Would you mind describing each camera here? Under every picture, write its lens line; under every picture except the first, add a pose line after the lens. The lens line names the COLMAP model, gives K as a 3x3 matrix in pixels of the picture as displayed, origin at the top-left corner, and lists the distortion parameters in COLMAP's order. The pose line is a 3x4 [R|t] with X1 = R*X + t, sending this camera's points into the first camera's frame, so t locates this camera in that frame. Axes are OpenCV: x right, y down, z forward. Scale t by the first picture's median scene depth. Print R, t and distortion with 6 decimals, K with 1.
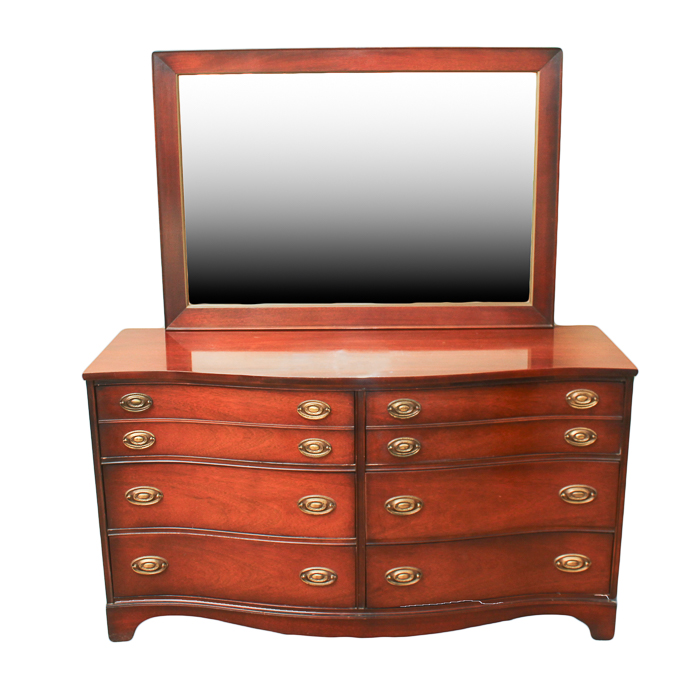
lens RADIAL K [[932.9, 0, 353.4], [0, 932.9, 348.4], [0, 0, 1]] dist [-0.142746, 0.000000]
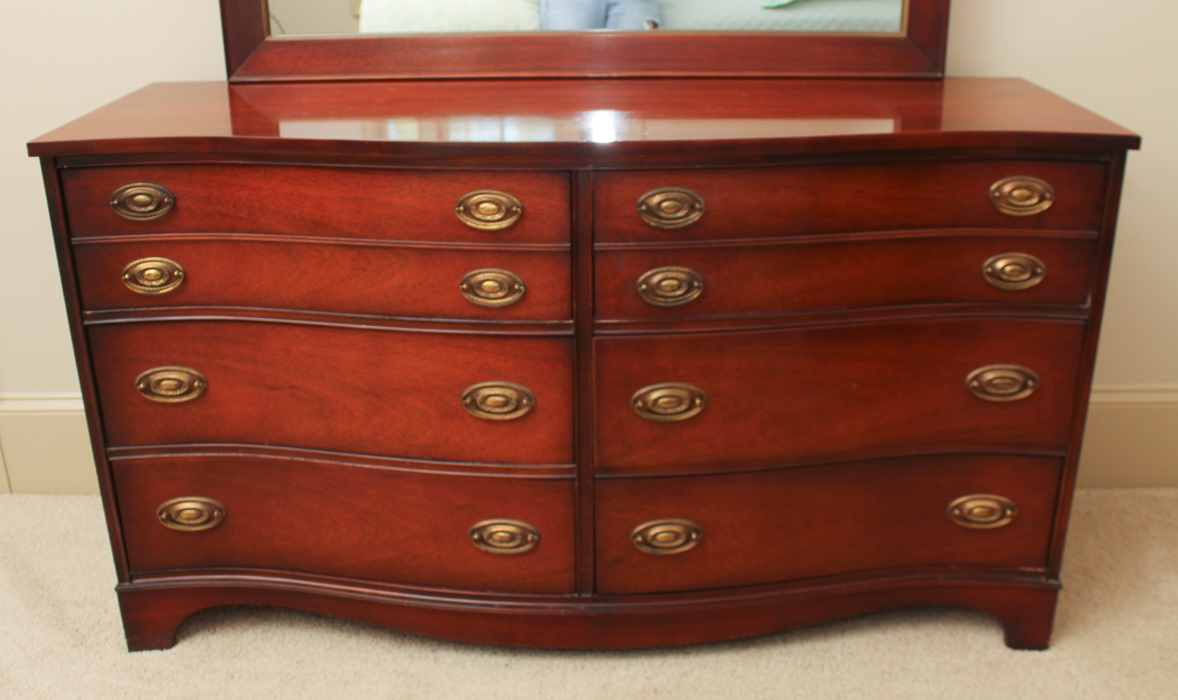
lens RADIAL K [[1258.6, 0, 583.8], [0, 1258.6, 350.7], [0, 0, 1]] dist [-0.125337, 0.000000]
pose [[0.999987, 0.001267, -0.004974, 0.010768], [-0.000625, 0.991902, 0.127007, 0.052156], [0.005095, -0.127002, 0.991889, 0.311025]]
